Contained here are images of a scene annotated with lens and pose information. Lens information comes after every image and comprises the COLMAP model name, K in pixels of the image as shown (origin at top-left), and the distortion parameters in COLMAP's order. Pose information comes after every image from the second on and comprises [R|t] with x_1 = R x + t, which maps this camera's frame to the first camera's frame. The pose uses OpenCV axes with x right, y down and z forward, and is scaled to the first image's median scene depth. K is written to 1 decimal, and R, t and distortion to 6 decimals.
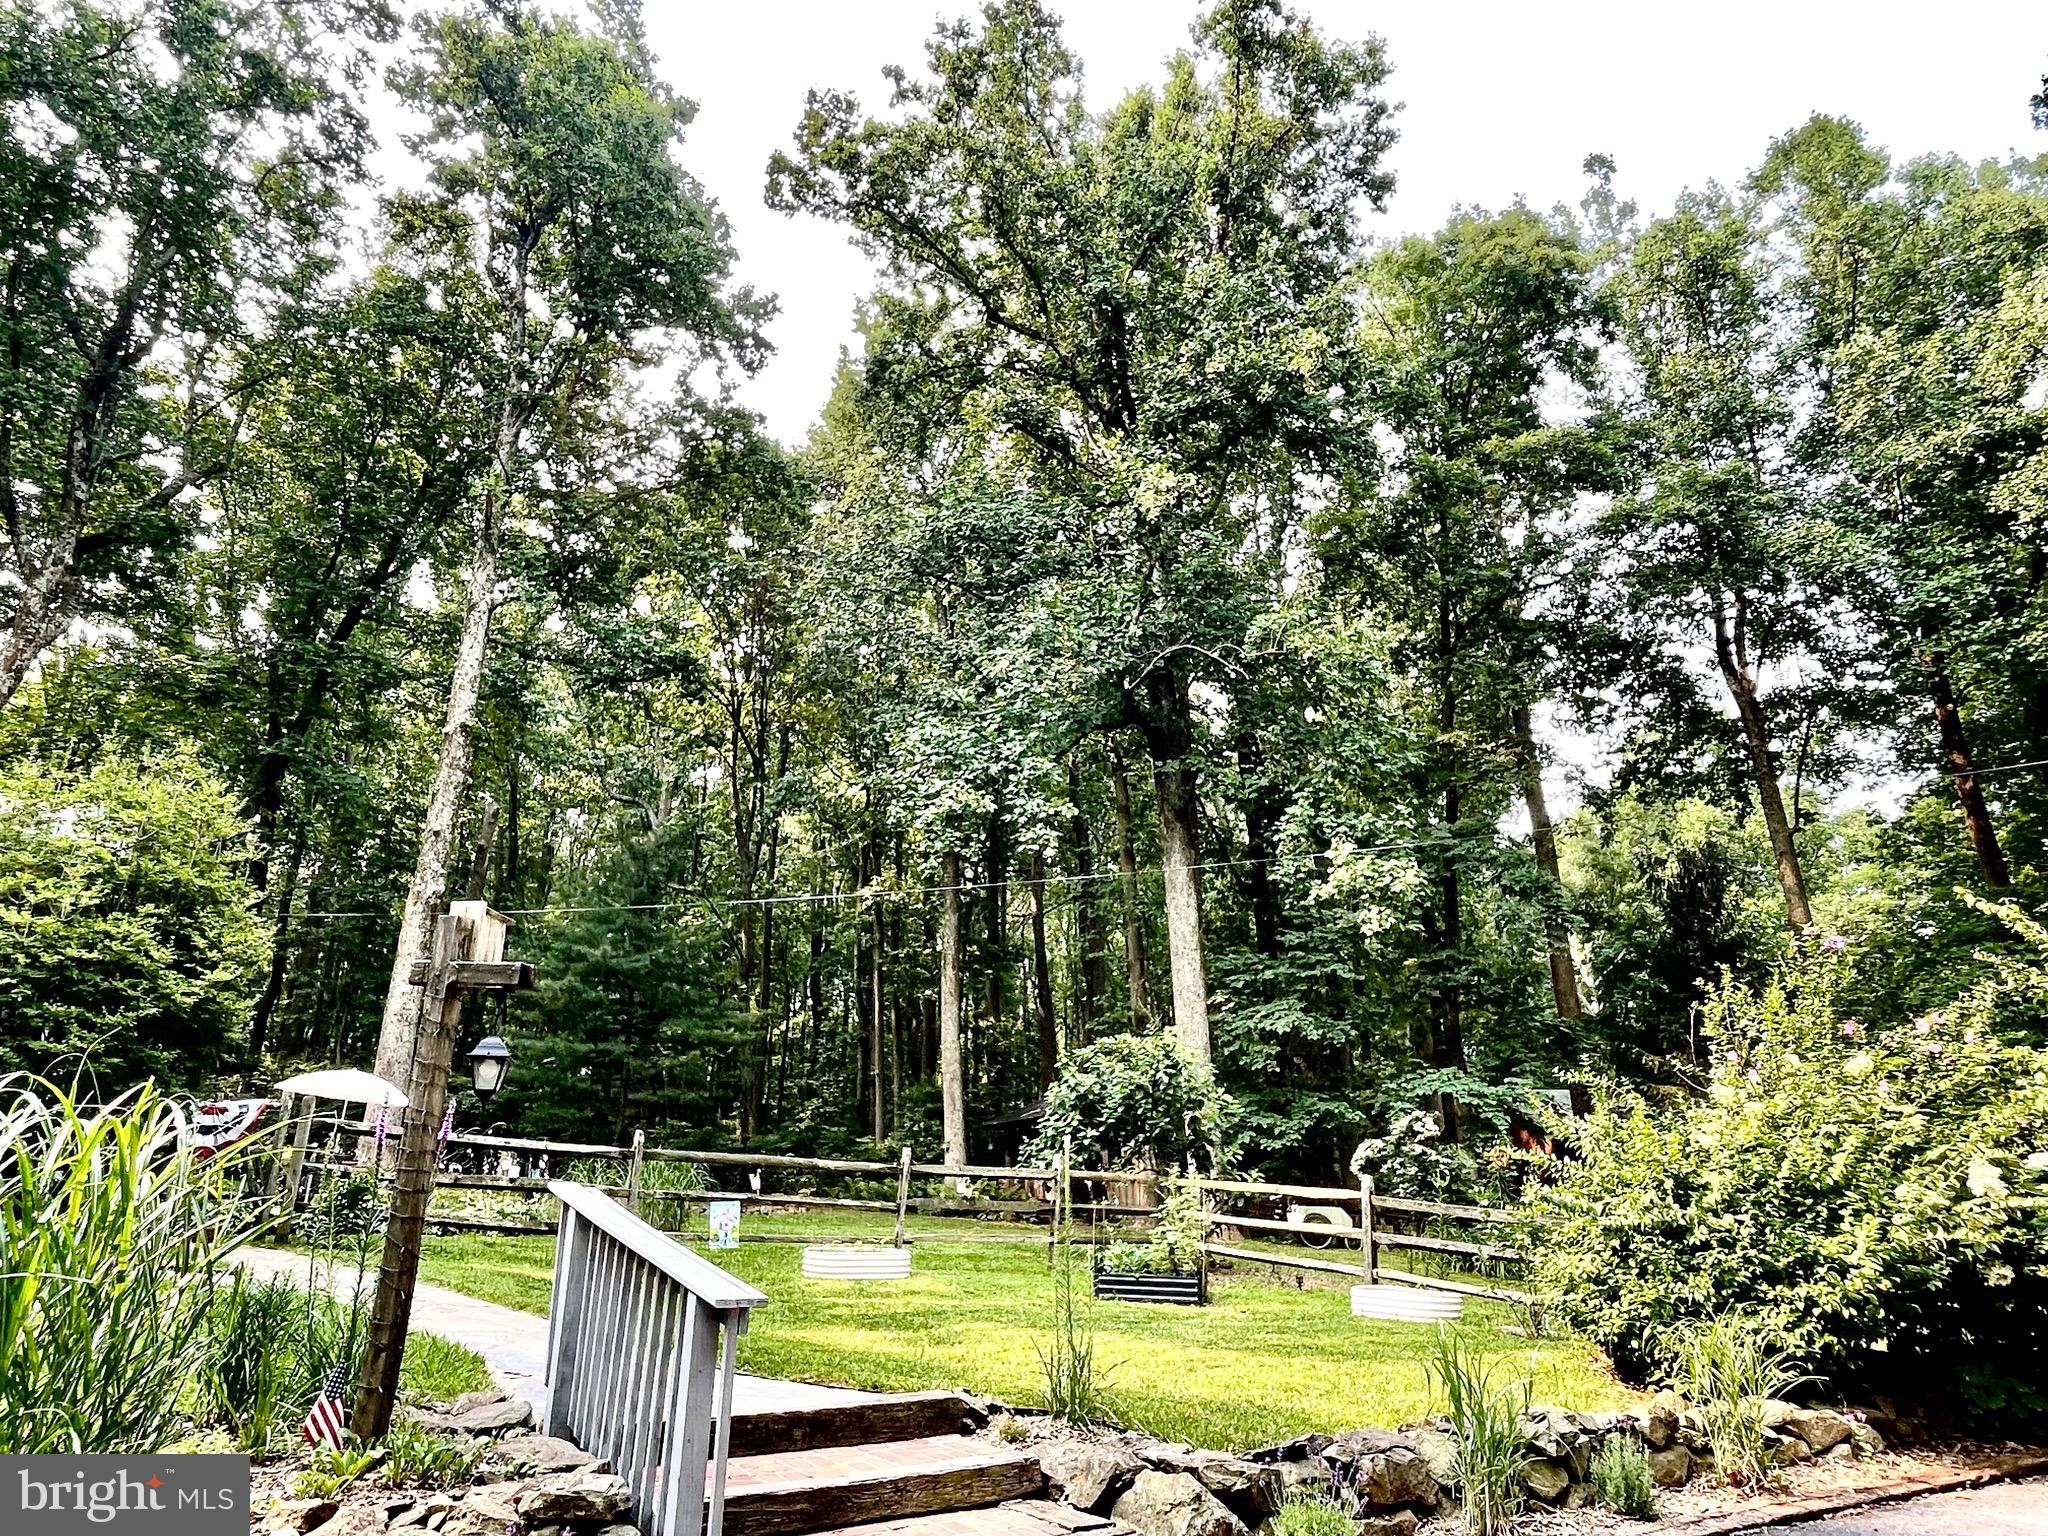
lens RADIAL K [[1222.5, 0, 1021.8], [0, 1222.5, 744.2], [0, 0, 1]] dist [-0.027989, 0.027276]
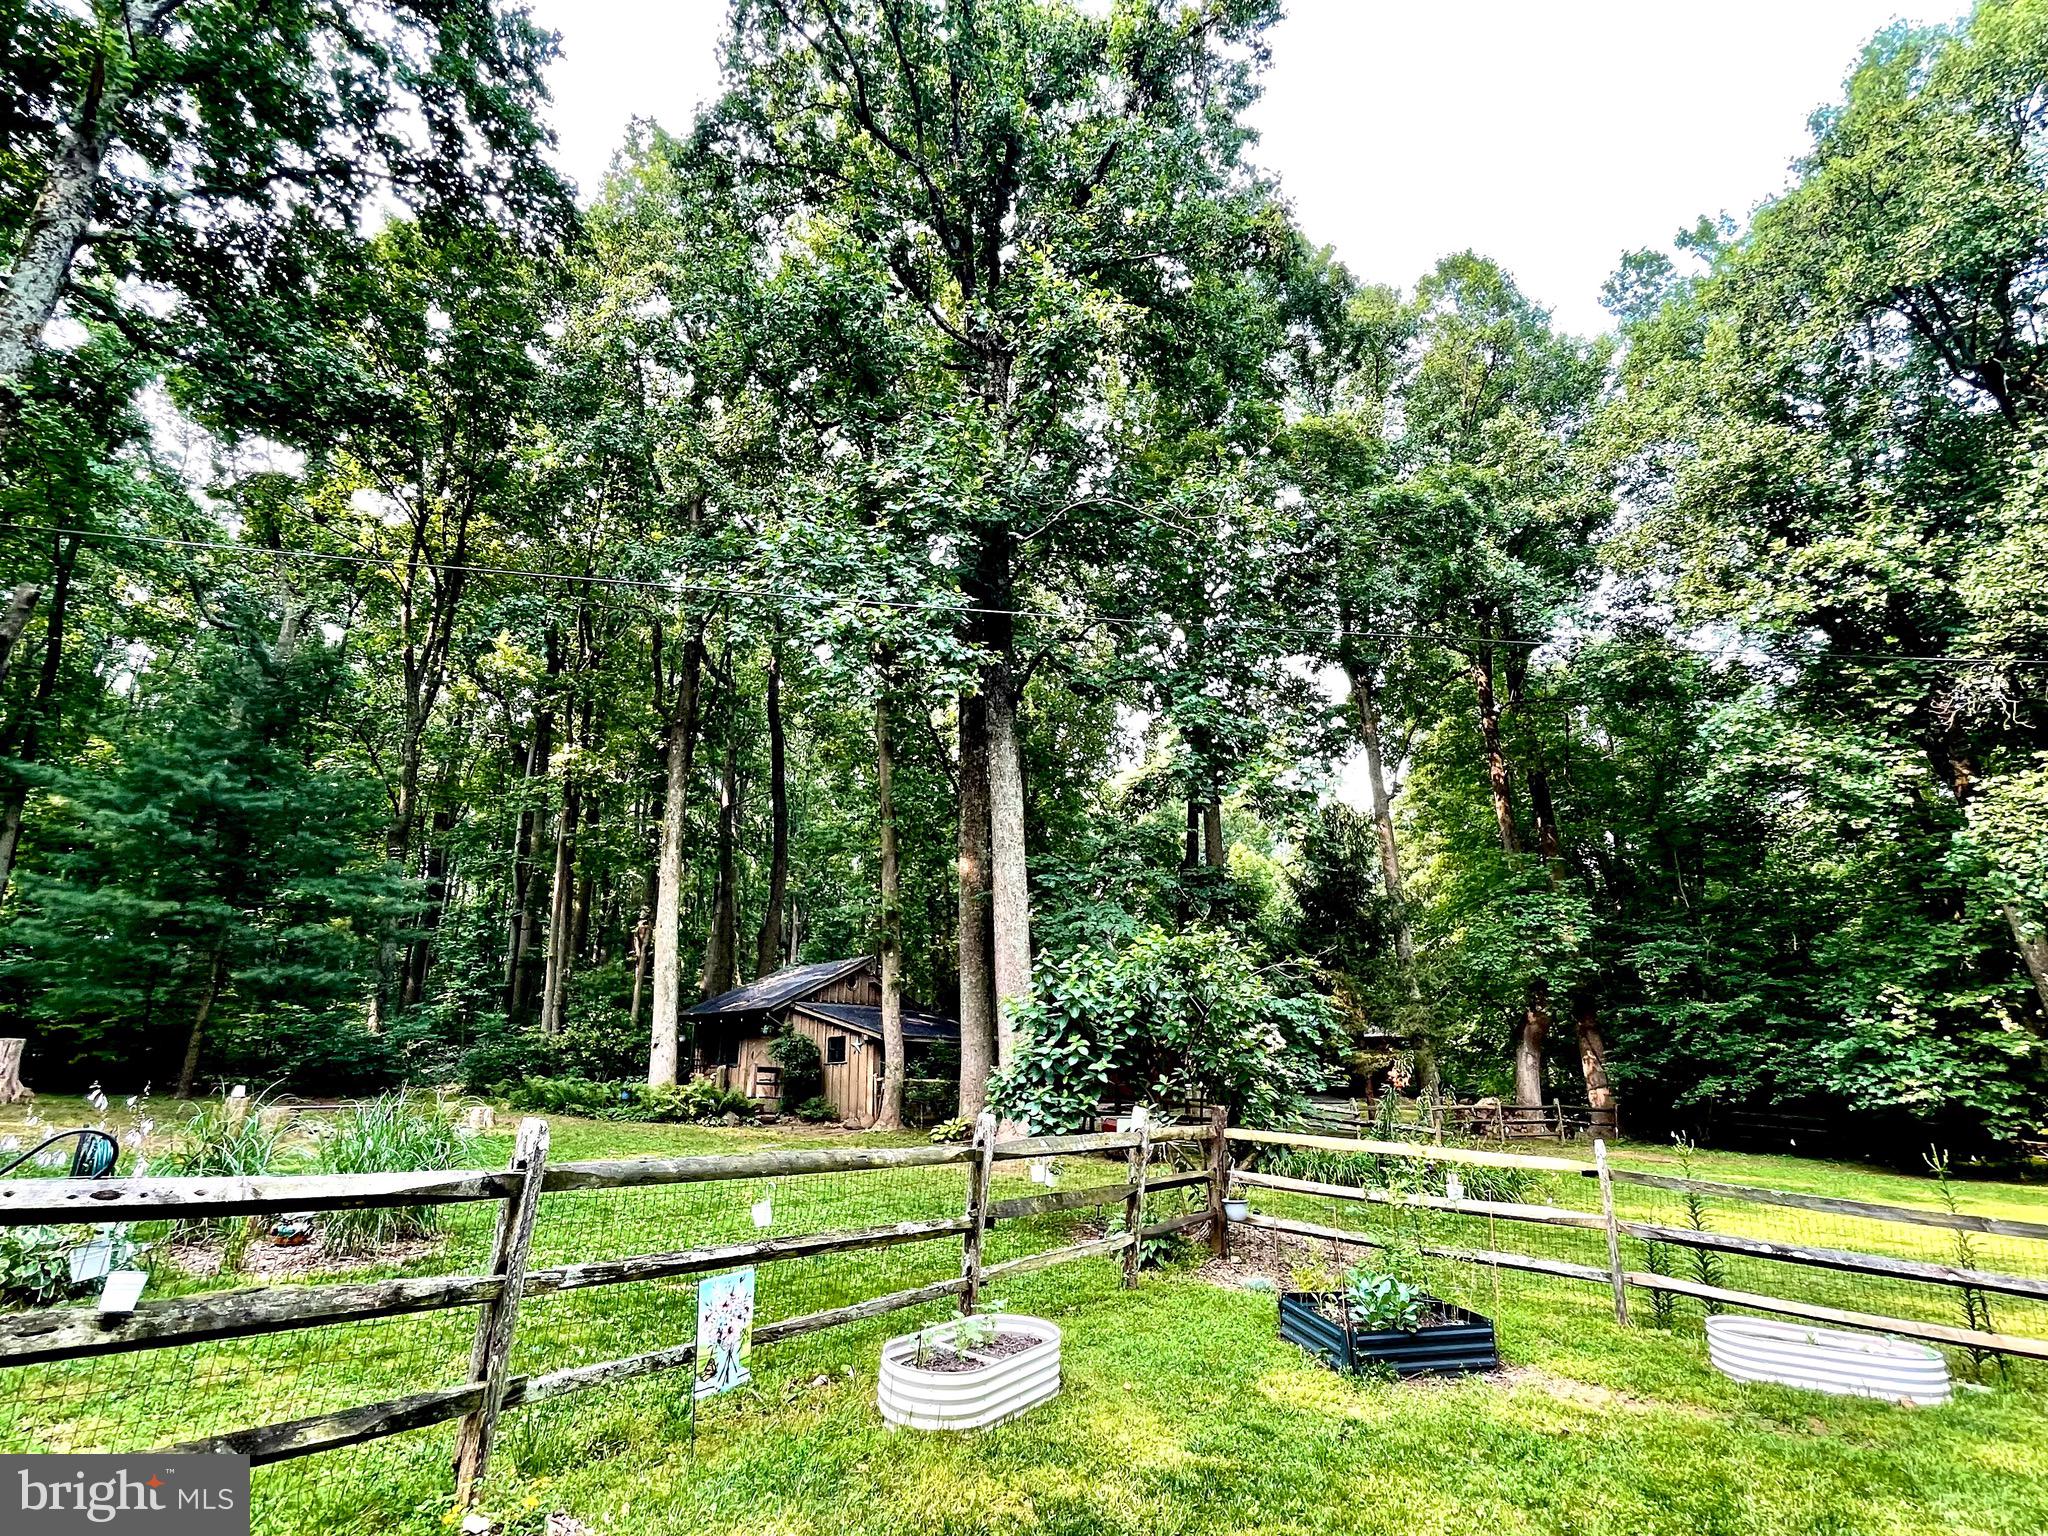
lens RADIAL K [[945.6, 0, 1024.0], [0, 945.6, 768.0], [0, 0, 1]] dist [-0.001000, -0.000464]
pose [[0.906295, 0.121882, 0.404690, -0.408902], [-0.146308, 0.988788, 0.029856, 0.228423], [-0.396514, -0.086268, 0.913966, 0.877978]]
